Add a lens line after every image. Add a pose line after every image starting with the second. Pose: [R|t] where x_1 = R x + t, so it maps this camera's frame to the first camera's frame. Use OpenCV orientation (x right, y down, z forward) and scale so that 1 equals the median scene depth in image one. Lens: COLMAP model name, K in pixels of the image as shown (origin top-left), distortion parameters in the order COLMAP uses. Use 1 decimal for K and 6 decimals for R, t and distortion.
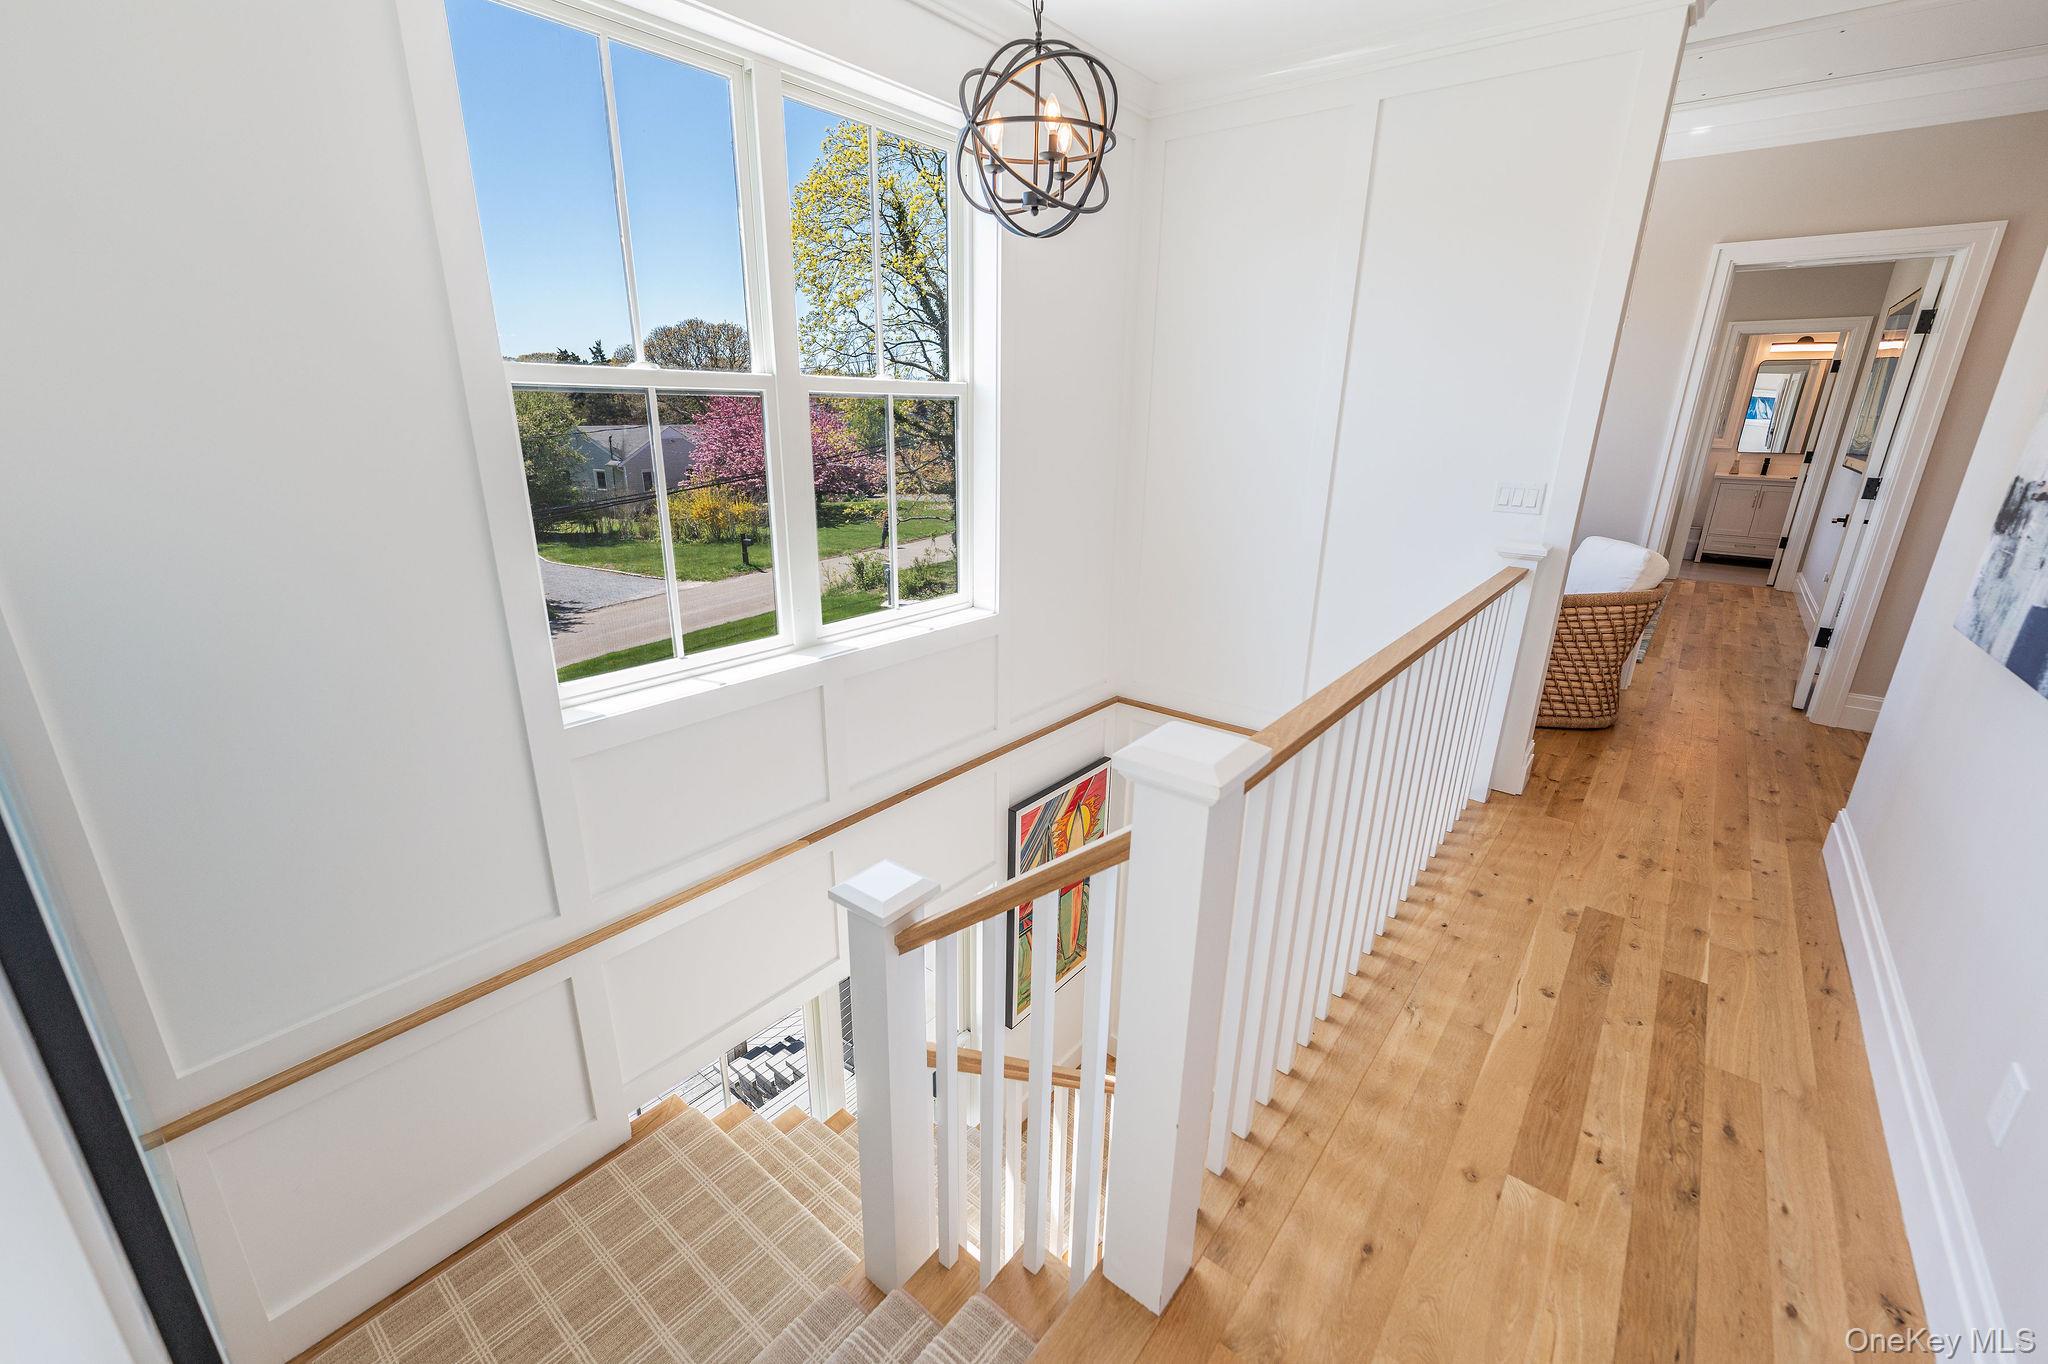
lens RADIAL K [[823.8, 0, 1021.0], [0, 823.8, 672.5], [0, 0, 1]] dist [-0.000322, -0.000394]
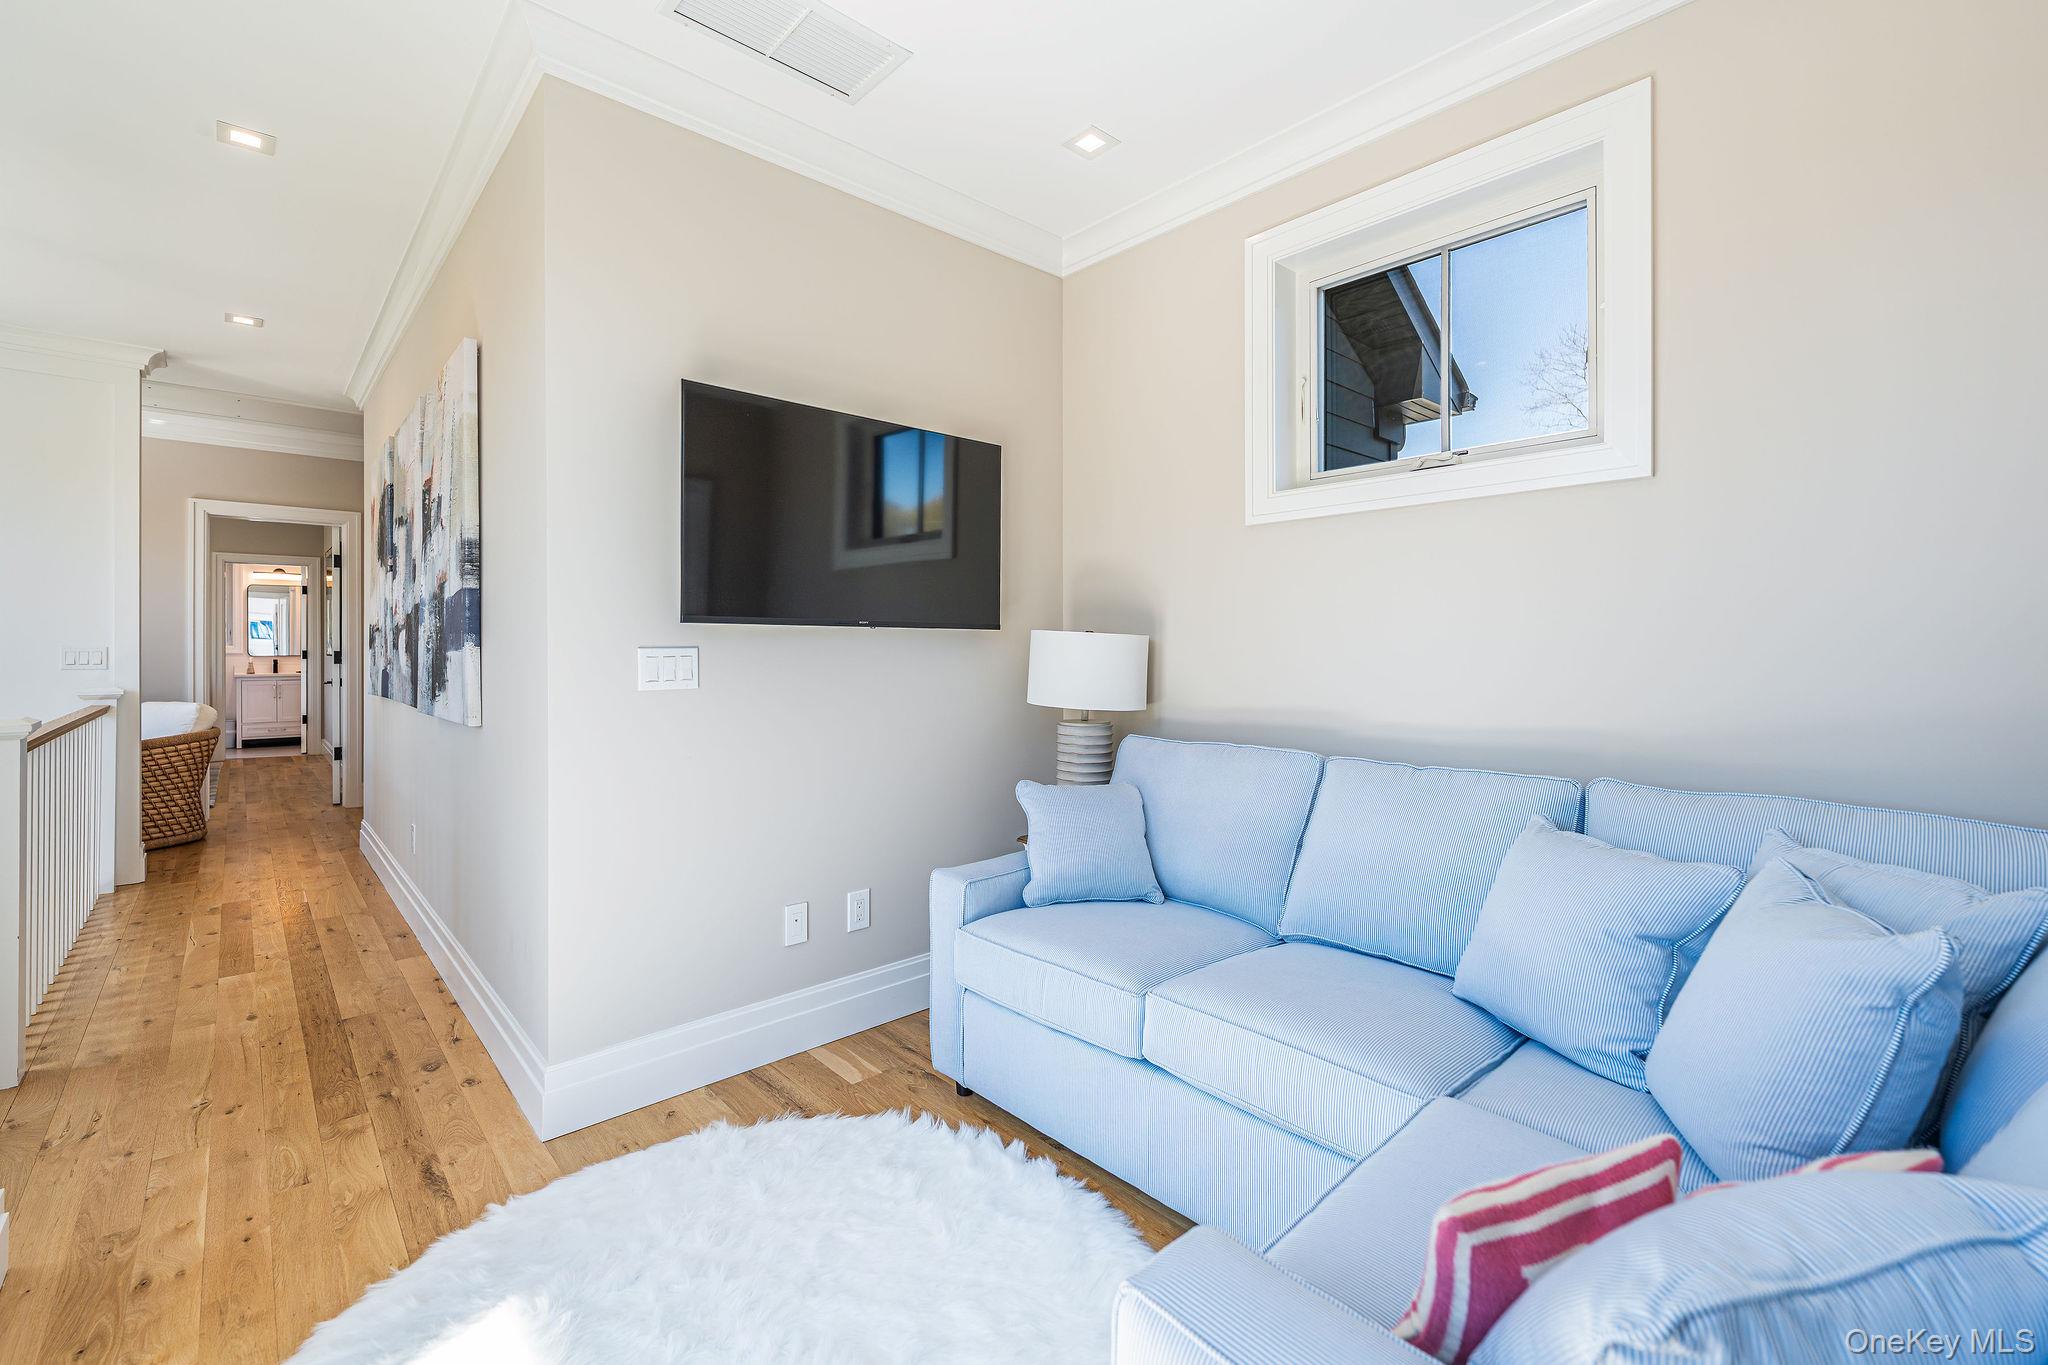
lens RADIAL K [[871.6, 0, 1021.2], [0, 871.6, 649.6], [0, 0, 1]] dist [-0.000186, -0.000054]
pose [[0.148493, -0.014391, 0.988809, -0.447359], [0.306041, 0.951477, -0.032112, 0.224632], [-0.940366, 0.307384, 0.145692, -0.504306]]
